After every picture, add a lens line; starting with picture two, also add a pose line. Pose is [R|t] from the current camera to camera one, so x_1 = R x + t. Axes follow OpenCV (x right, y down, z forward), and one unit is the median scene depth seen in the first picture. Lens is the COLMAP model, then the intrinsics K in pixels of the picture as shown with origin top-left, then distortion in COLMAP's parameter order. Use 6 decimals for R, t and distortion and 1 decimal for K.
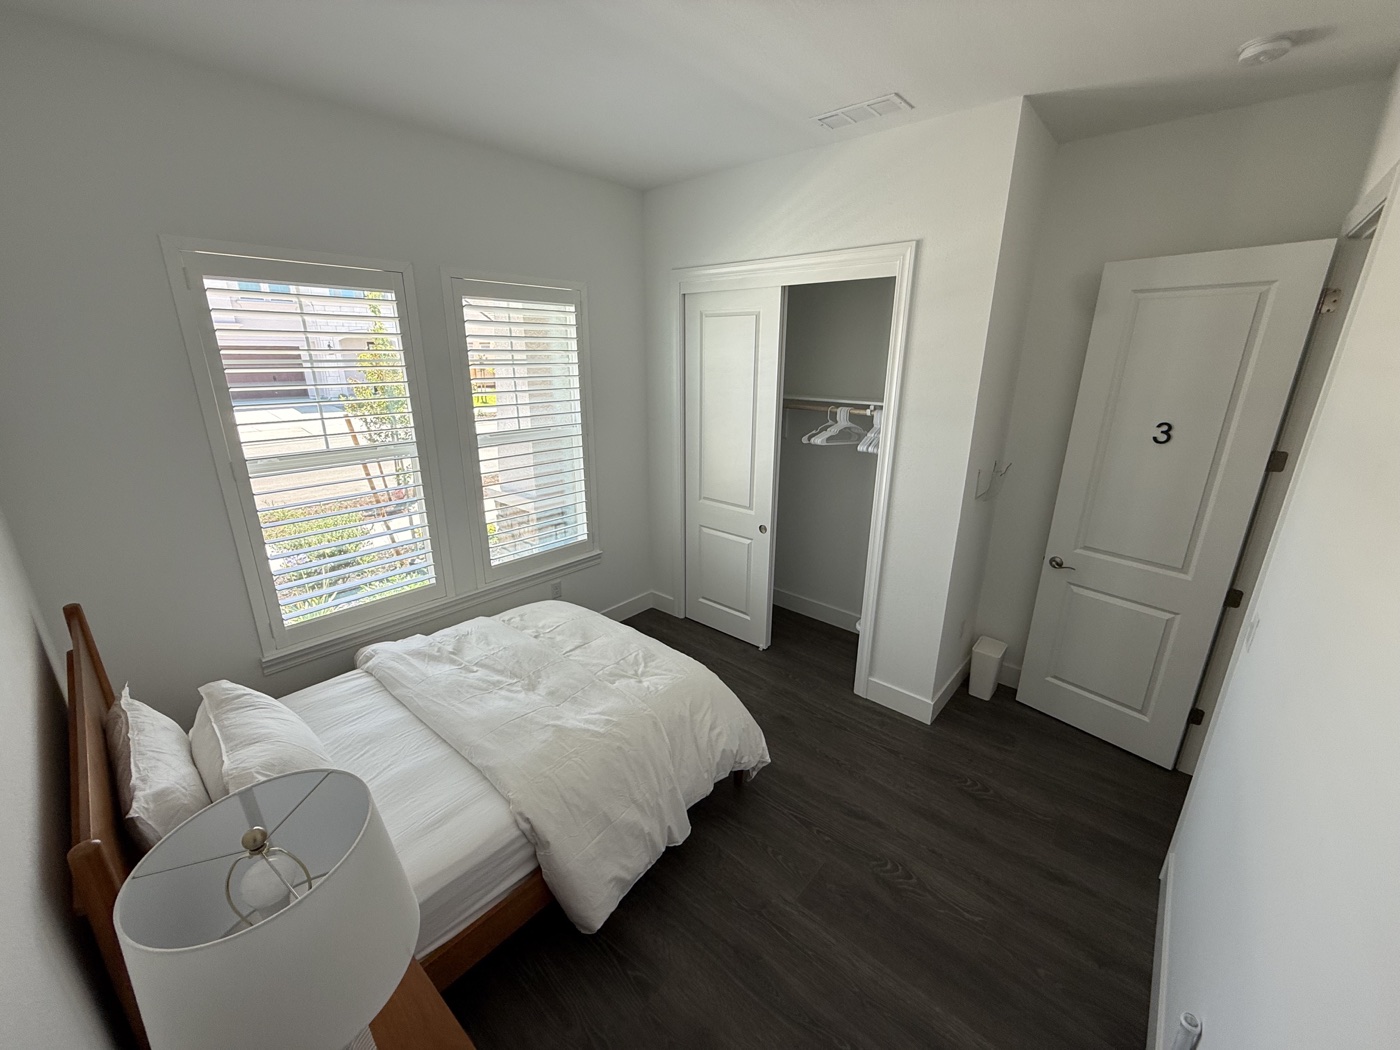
lens RADIAL K [[557.3, 0, 700.5], [0, 557.3, 520.6], [0, 0, 1]] dist [0.002011, 0.000058]
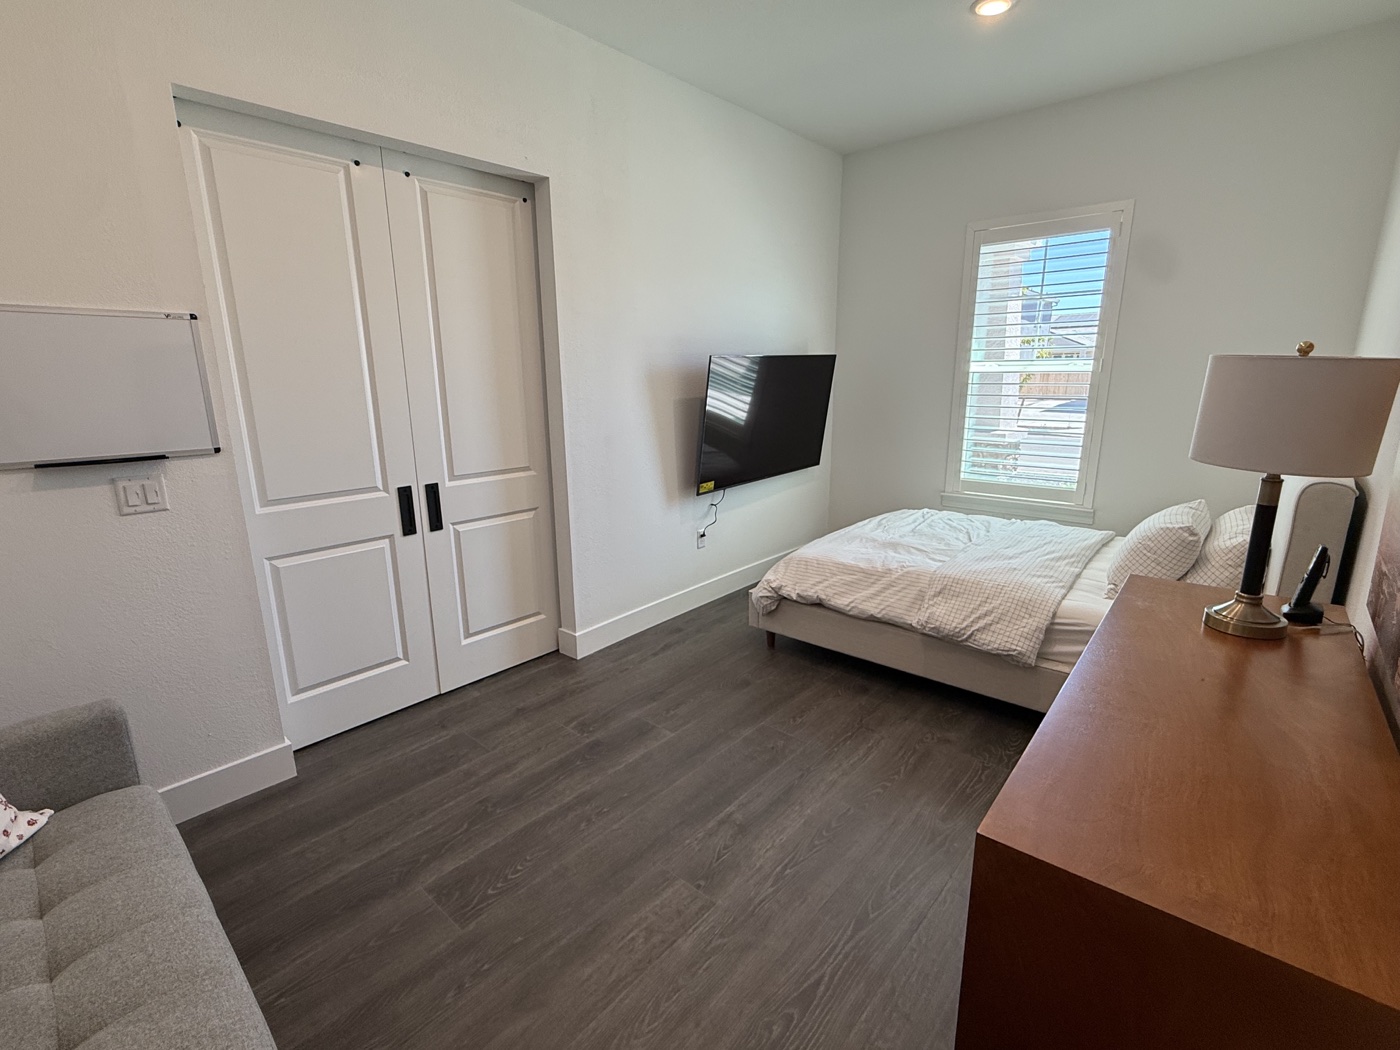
lens RADIAL K [[639.8, 0, 699.5], [0, 639.8, 522.8], [0, 0, 1]] dist [-0.000383, -0.000012]
pose [[0.012181, 0.218945, -0.975661, 1.015745], [-0.287365, 0.935338, 0.206309, 0.044425], [0.957744, 0.277858, 0.074311, 0.470165]]
